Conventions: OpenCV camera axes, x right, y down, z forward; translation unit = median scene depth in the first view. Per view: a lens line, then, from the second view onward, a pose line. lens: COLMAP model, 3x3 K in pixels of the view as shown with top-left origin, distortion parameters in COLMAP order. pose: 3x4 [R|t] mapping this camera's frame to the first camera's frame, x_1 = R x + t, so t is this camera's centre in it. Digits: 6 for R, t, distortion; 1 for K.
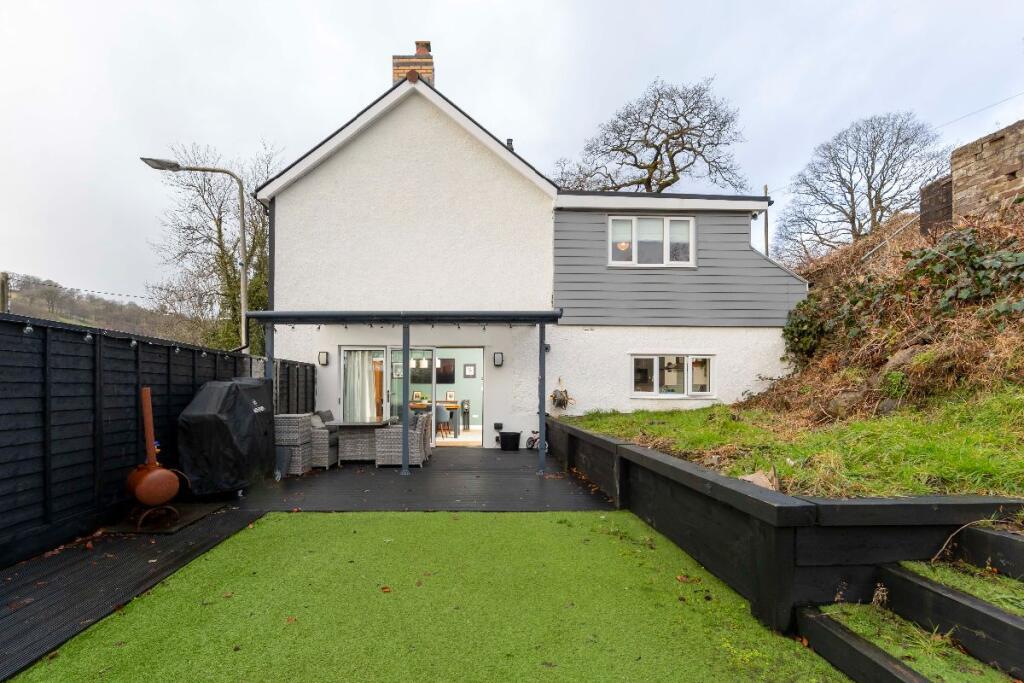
lens RADIAL K [[406.2, 0, 492.5], [0, 406.2, 389.4], [0, 0, 1]] dist [-0.002381, -0.000360]
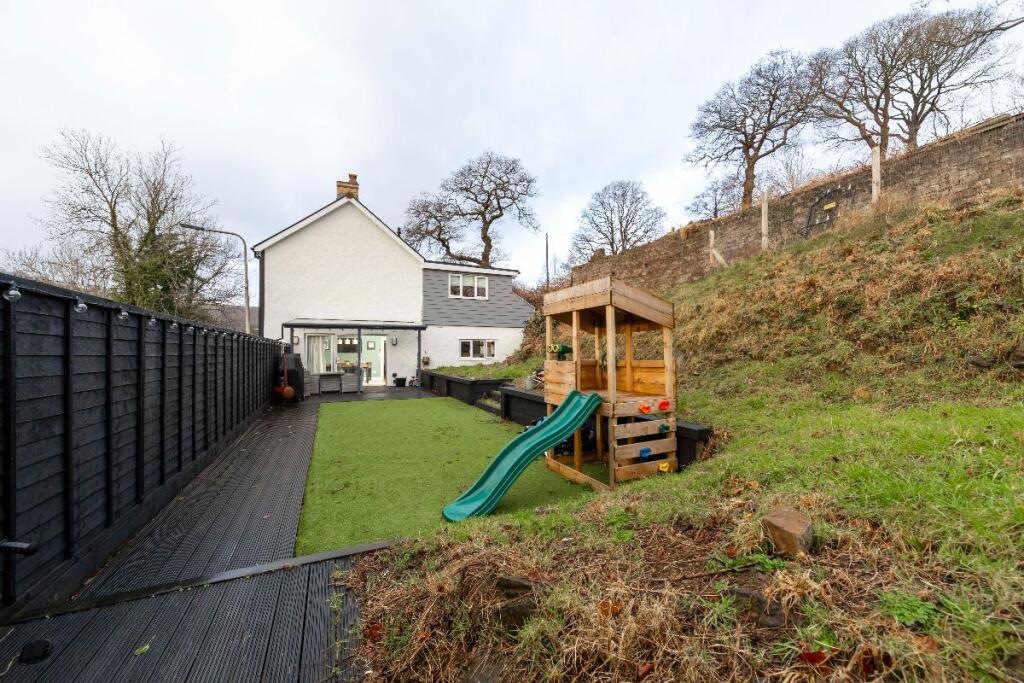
lens RADIAL K [[406.2, 0, 512.0], [0, 406.2, 350.0], [0, 0, 1]] dist [-0.002381, -0.000360]
pose [[0.927542, -0.001975, 0.373713, -0.183219], [0.003297, 0.999990, -0.002899, -0.022896], [-0.373704, 0.003921, 0.927540, -0.995978]]
